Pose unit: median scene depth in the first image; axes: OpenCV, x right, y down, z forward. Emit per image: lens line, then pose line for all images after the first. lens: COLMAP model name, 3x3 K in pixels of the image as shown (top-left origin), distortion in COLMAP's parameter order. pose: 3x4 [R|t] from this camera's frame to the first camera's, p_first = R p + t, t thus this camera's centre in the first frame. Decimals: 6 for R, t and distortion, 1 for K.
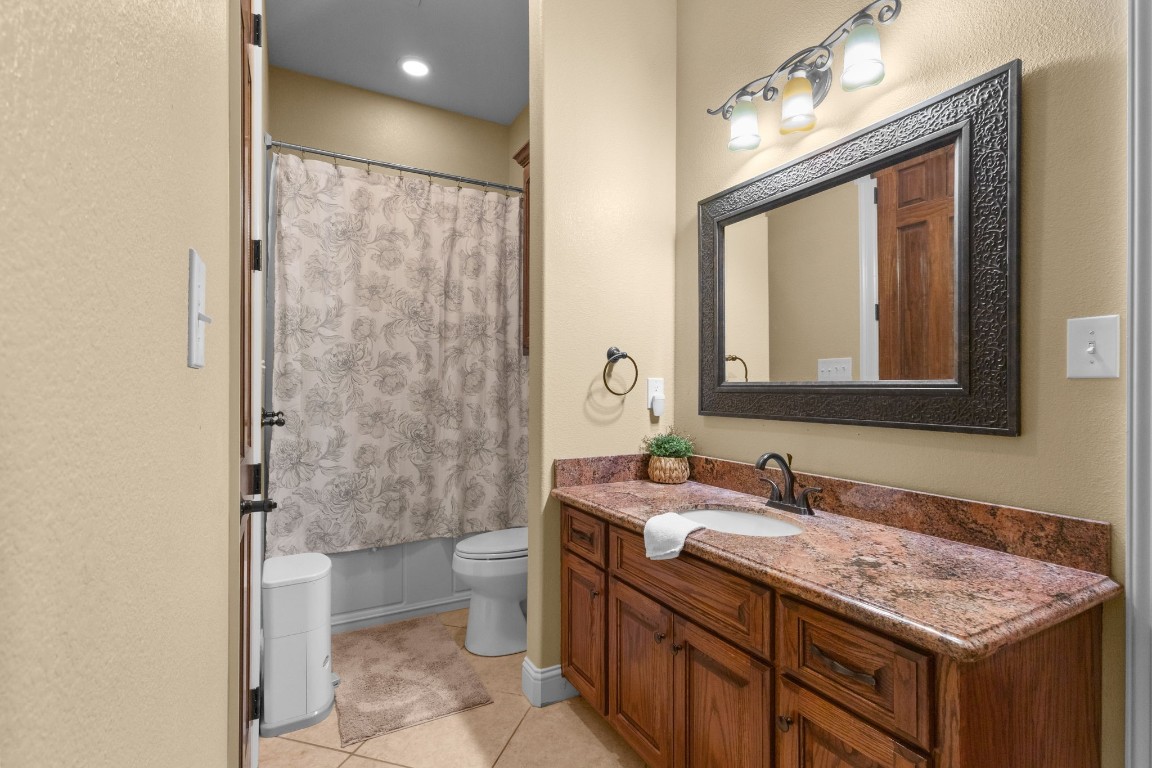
lens RADIAL K [[531.5, 0, 577.0], [0, 531.5, 386.7], [0, 0, 1]] dist [0.002335, 0.000279]
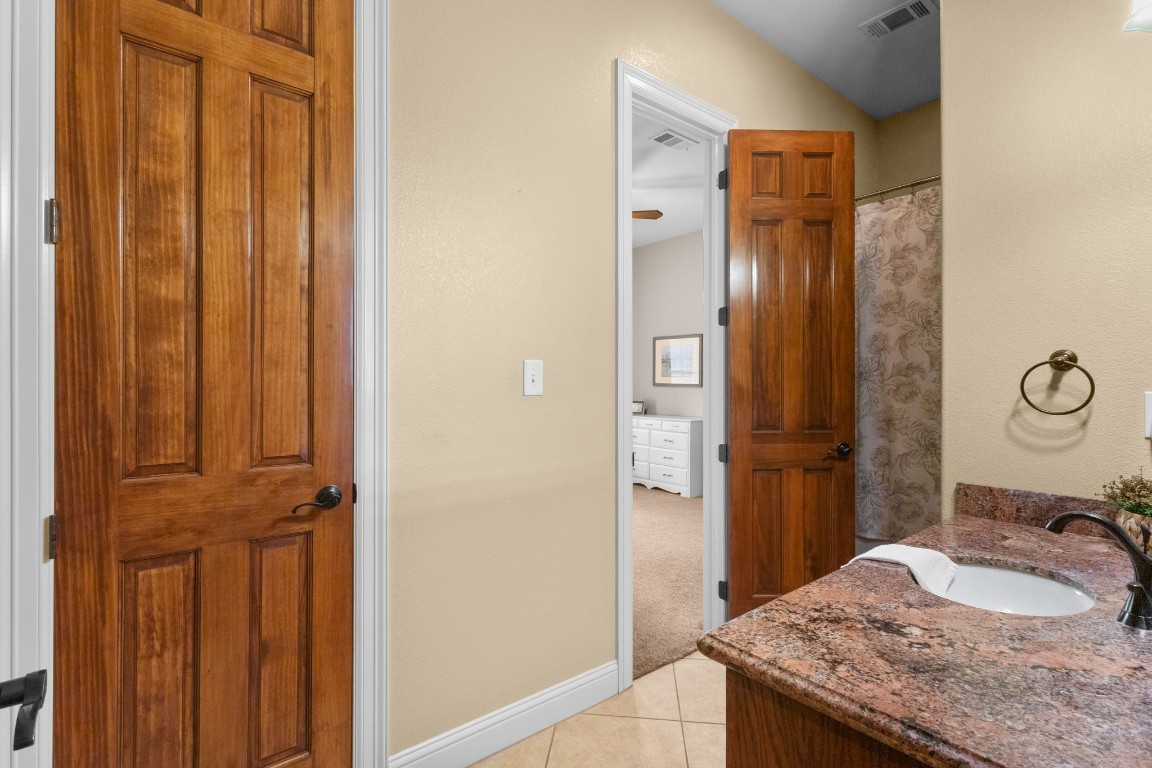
lens RADIAL K [[541.5, 0, 575.5], [0, 541.5, 381.5], [0, 0, 1]] dist [0.007840, -0.000078]
pose [[0.177425, -0.004187, -0.984125, 1.291736], [0.003271, 0.999988, -0.003664, -0.054823], [0.984129, -0.002569, 0.177436, 0.354687]]
